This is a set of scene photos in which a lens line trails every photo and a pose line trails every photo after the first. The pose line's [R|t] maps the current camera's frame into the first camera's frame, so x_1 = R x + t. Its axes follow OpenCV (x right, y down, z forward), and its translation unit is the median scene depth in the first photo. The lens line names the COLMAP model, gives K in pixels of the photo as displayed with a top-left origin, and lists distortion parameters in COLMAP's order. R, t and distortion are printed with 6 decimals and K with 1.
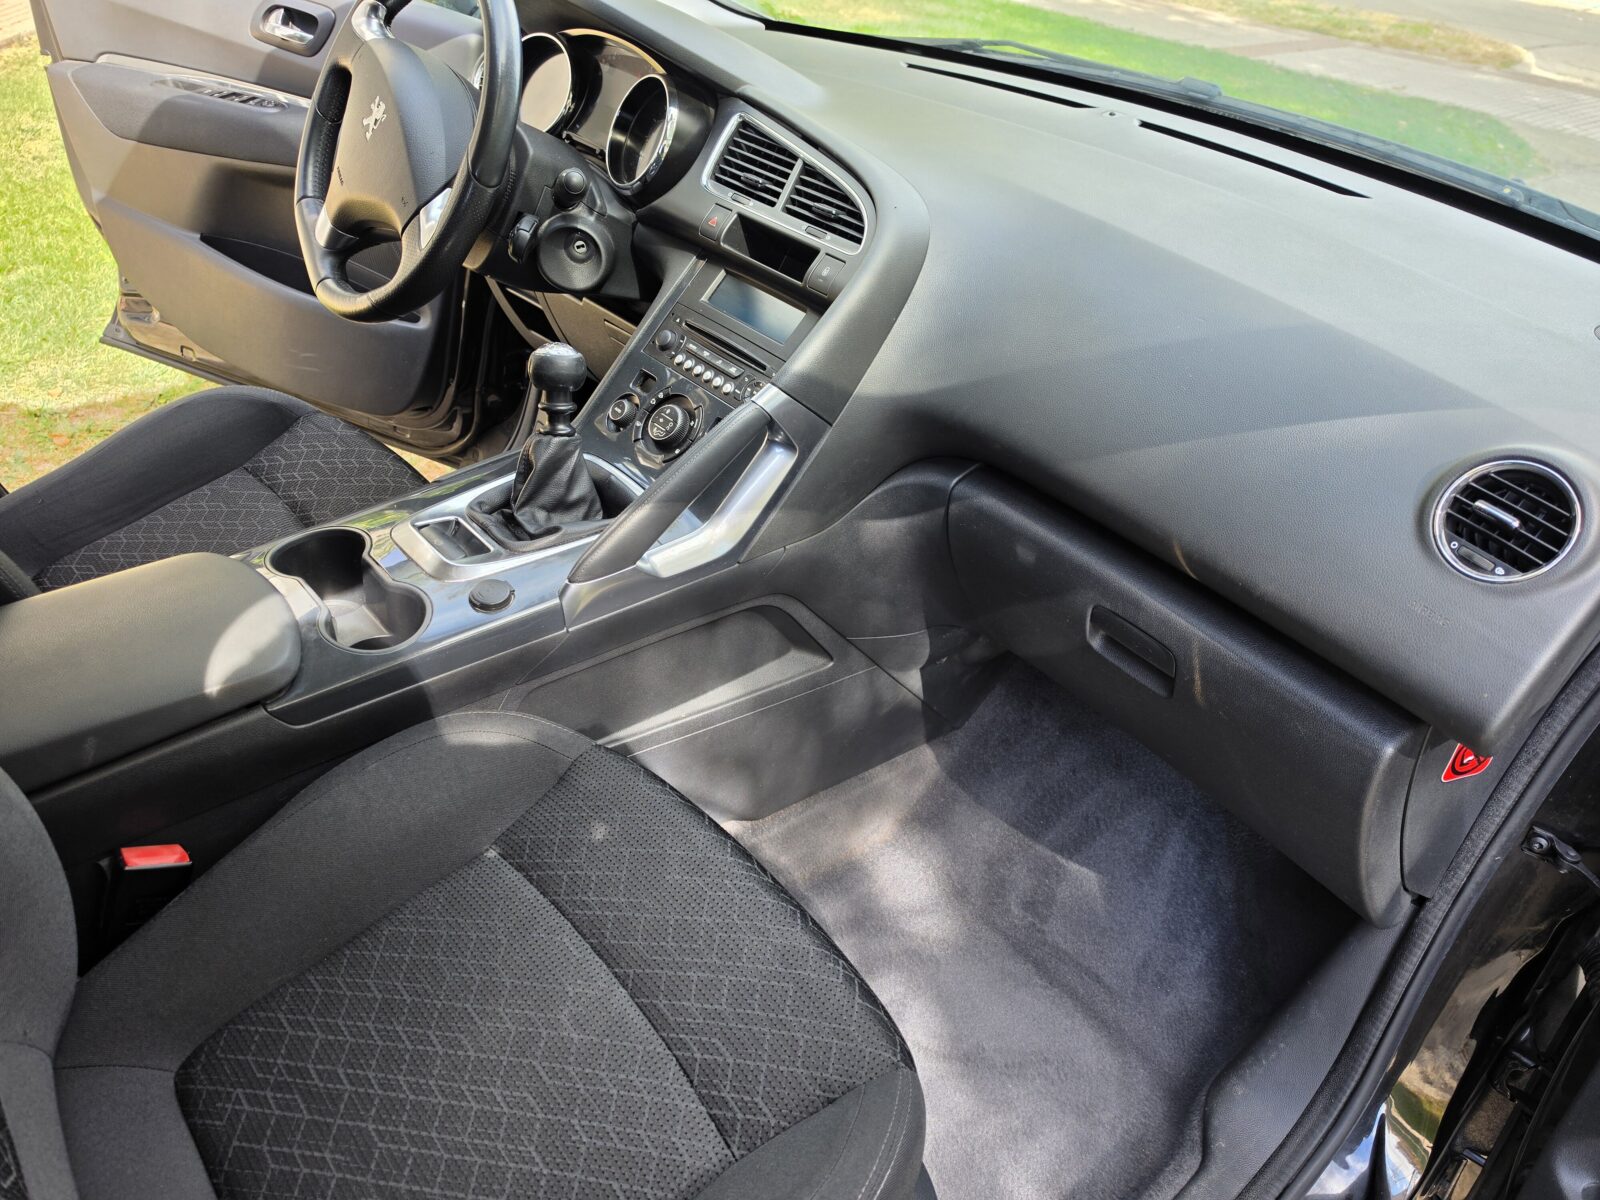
lens RADIAL K [[1067.1, 0, 800.0], [0, 1067.1, 627.1], [0, 0, 1]] dist [0.003110, 0.001298]
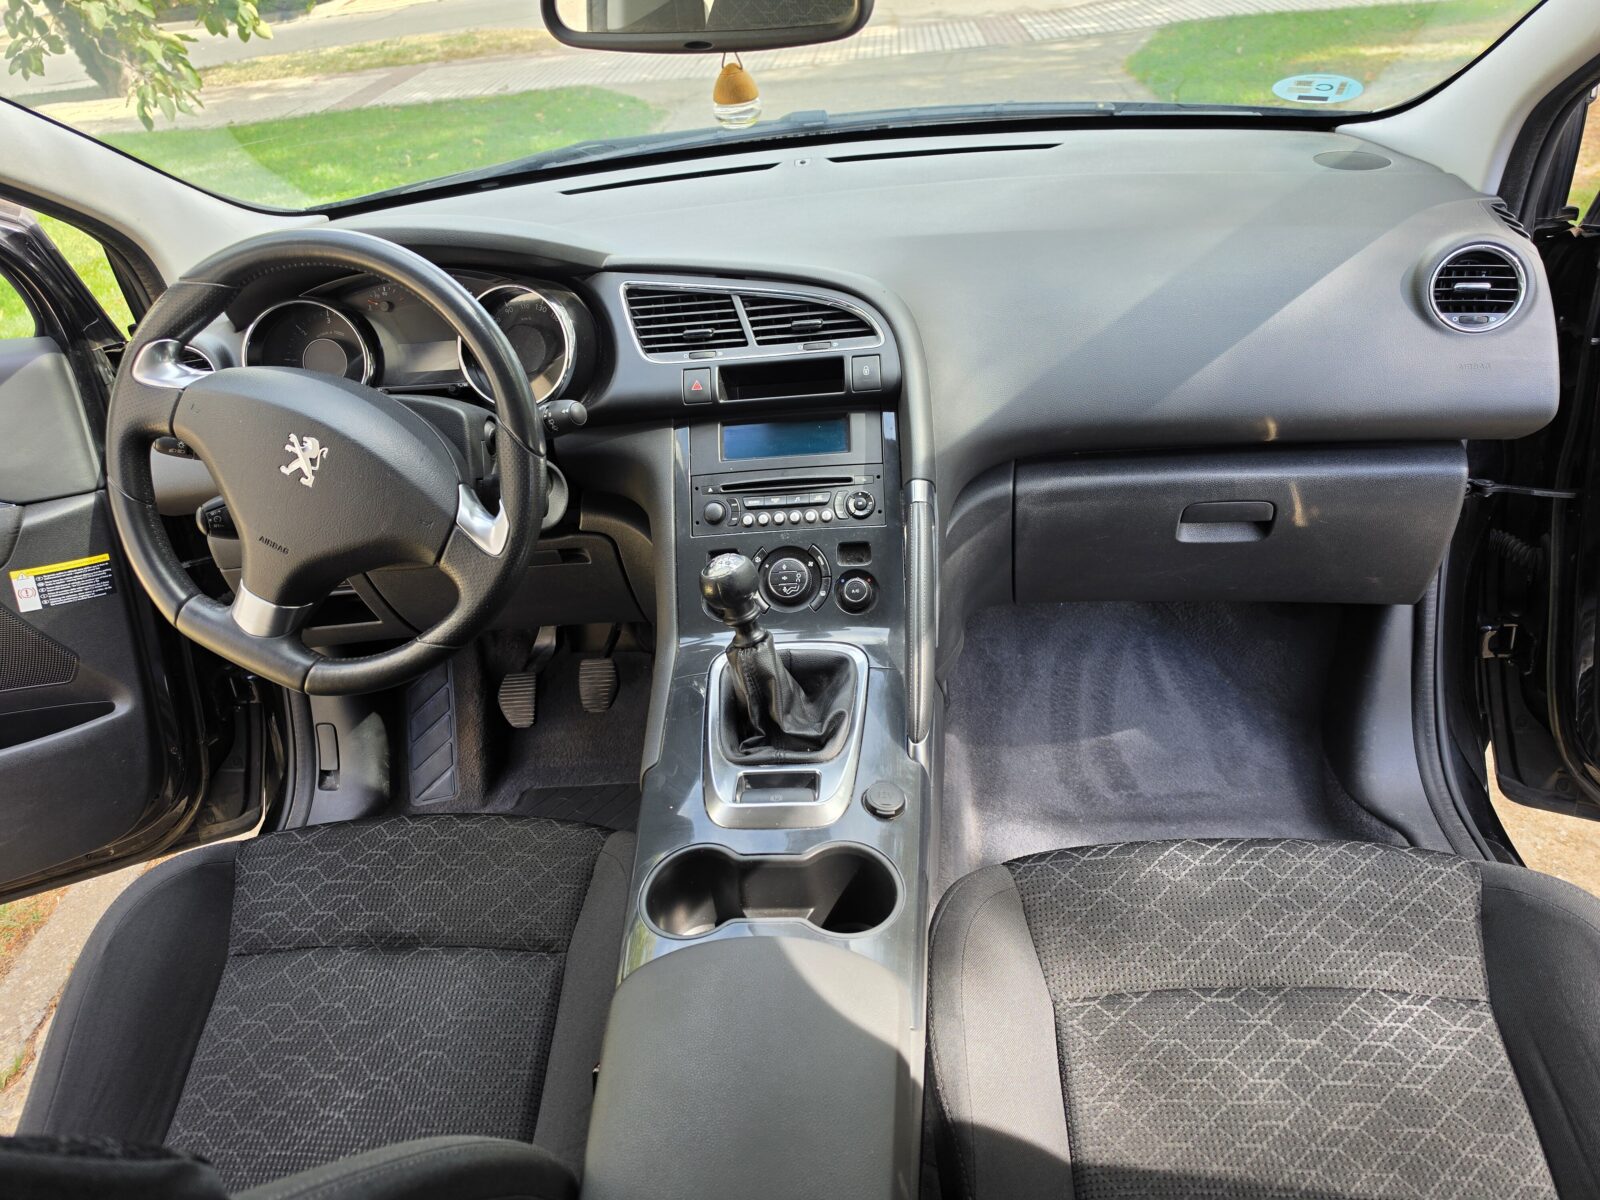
lens RADIAL K [[1068.2, 0, 800.0], [0, 1068.2, 600.0], [0, 0, 1]] dist [0.025894, -0.033237]
pose [[0.697302, -0.530646, 0.481855, -0.603953], [0.556528, 0.824471, 0.102592, -0.270467], [-0.451715, 0.196628, 0.870225, 0.143955]]
